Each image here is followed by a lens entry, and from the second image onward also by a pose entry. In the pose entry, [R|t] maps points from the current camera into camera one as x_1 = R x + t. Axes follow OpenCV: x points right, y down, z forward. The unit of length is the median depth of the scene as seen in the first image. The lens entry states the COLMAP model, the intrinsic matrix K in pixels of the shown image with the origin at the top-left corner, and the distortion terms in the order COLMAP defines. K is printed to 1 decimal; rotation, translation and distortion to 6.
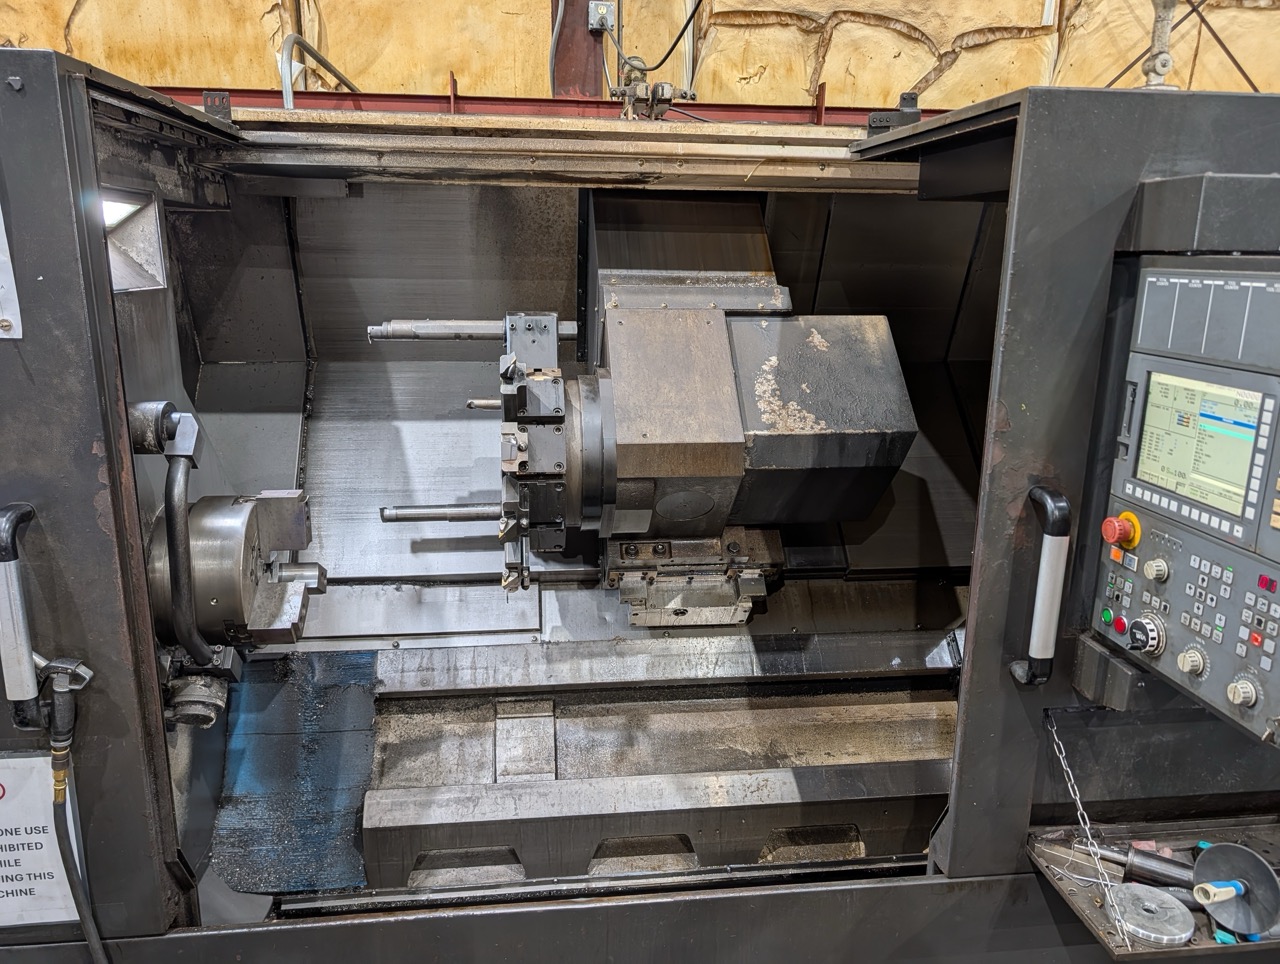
lens RADIAL K [[935.4, 0, 641.5], [0, 935.4, 481.4], [0, 0, 1]] dist [0.006854, -0.009555]
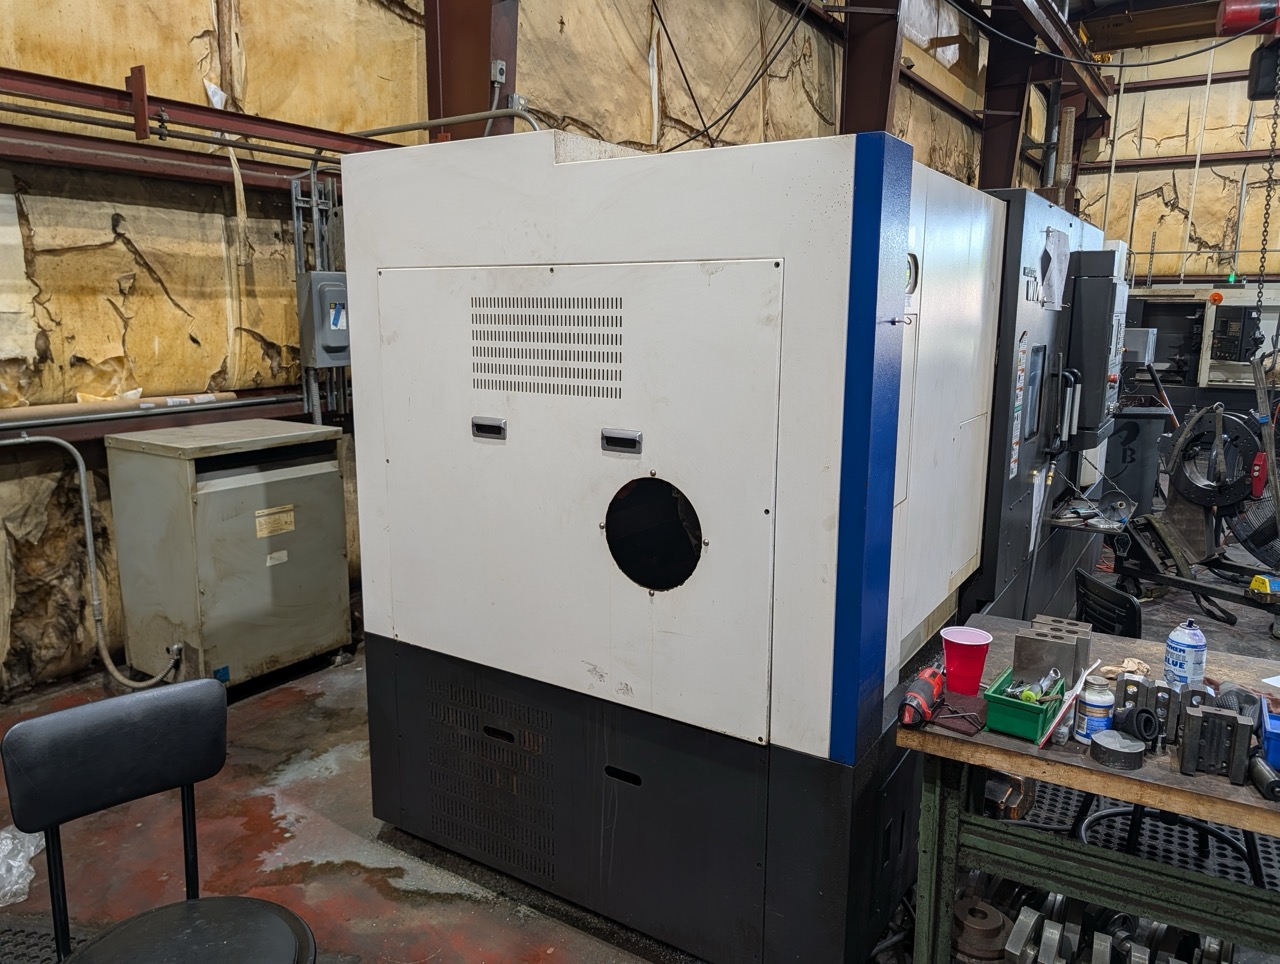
lens RADIAL K [[935.4, 0, 663.9], [0, 935.4, 476.2], [0, 0, 1]] dist [0.006854, -0.009555]
pose [[0.620181, -0.146961, 0.770570, -1.738963], [0.187866, 0.981535, 0.035994, 0.003415], [-0.761631, 0.122441, 0.636338, 0.134338]]
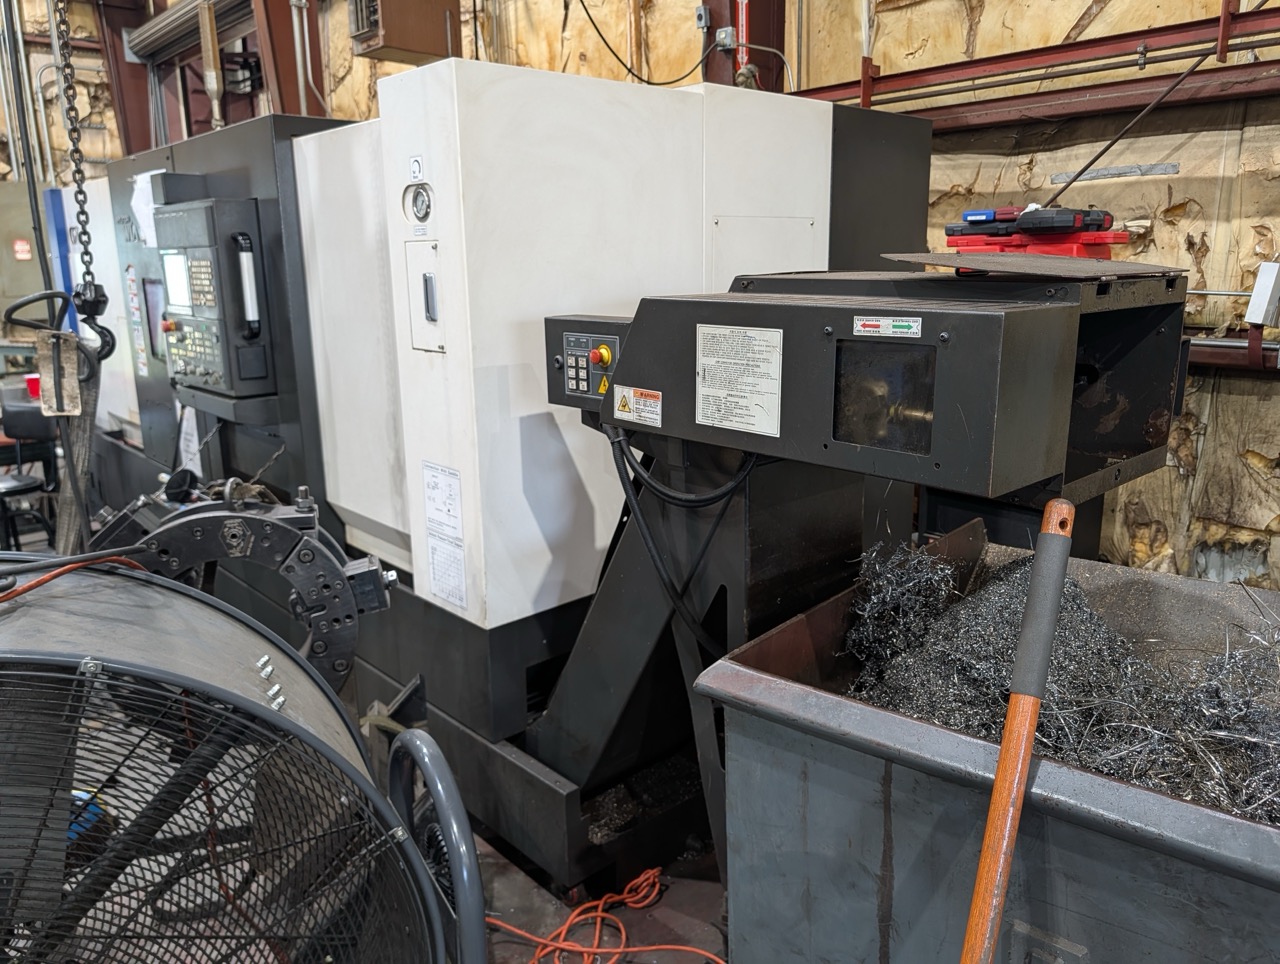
lens RADIAL K [[935.4, 0, 641.1], [0, 935.4, 478.8], [0, 0, 1]] dist [0.006854, -0.009555]
pose [[0.575504, 0.170806, -0.799763, 1.800232], [-0.174941, 0.981021, 0.083632, 0.025536], [0.798869, 0.091781, 0.594462, 0.326638]]
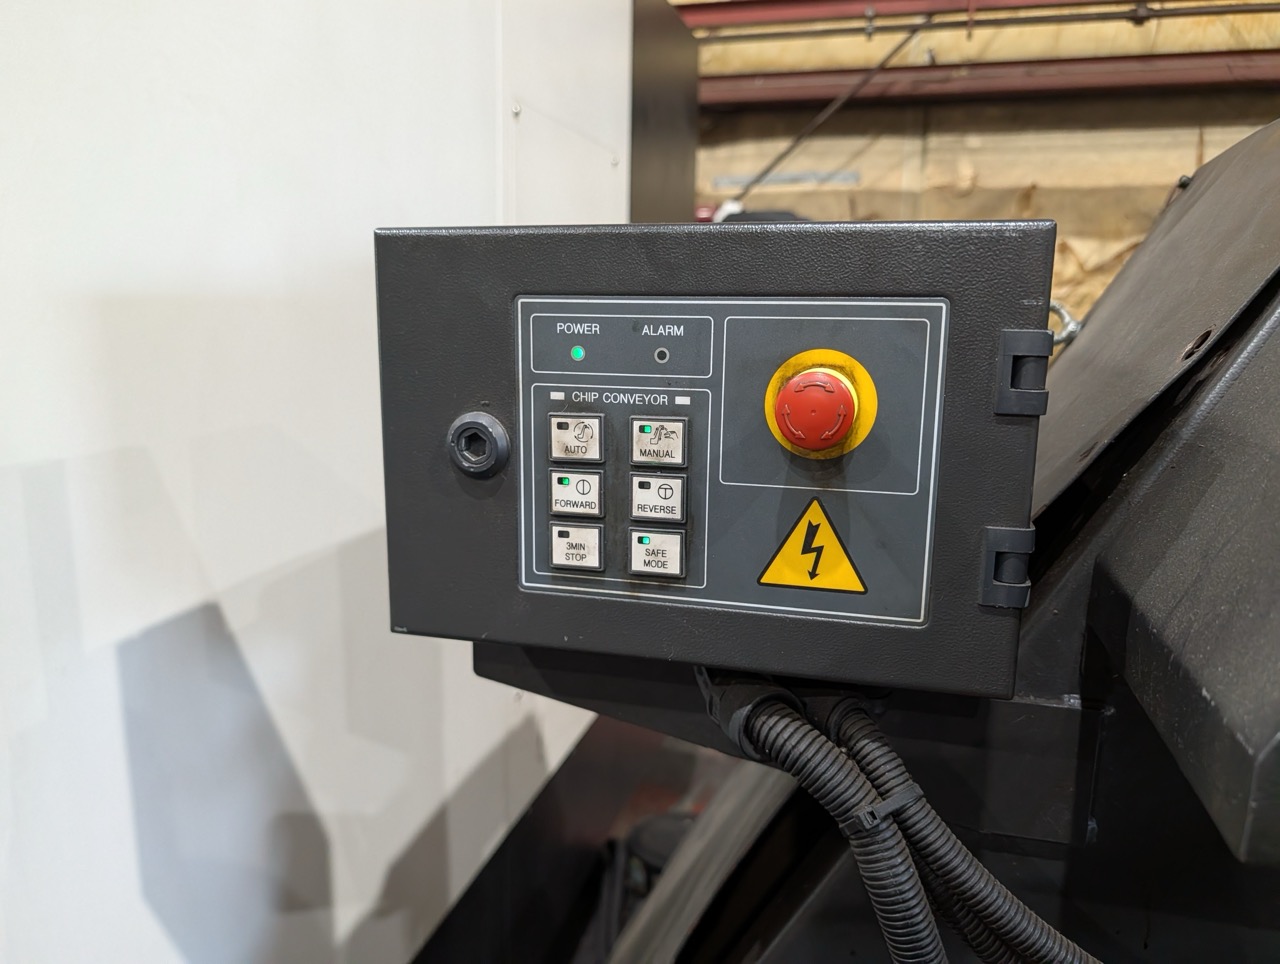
lens RADIAL K [[935.4, 0, 631.4], [0, 935.4, 491.2], [0, 0, 1]] dist [0.006854, -0.009555]
pose [[0.923046, 0.066838, -0.378840, 1.142652], [-0.087489, 0.995458, -0.037542, 0.018388], [0.374610, 0.067797, 0.924701, 0.614635]]
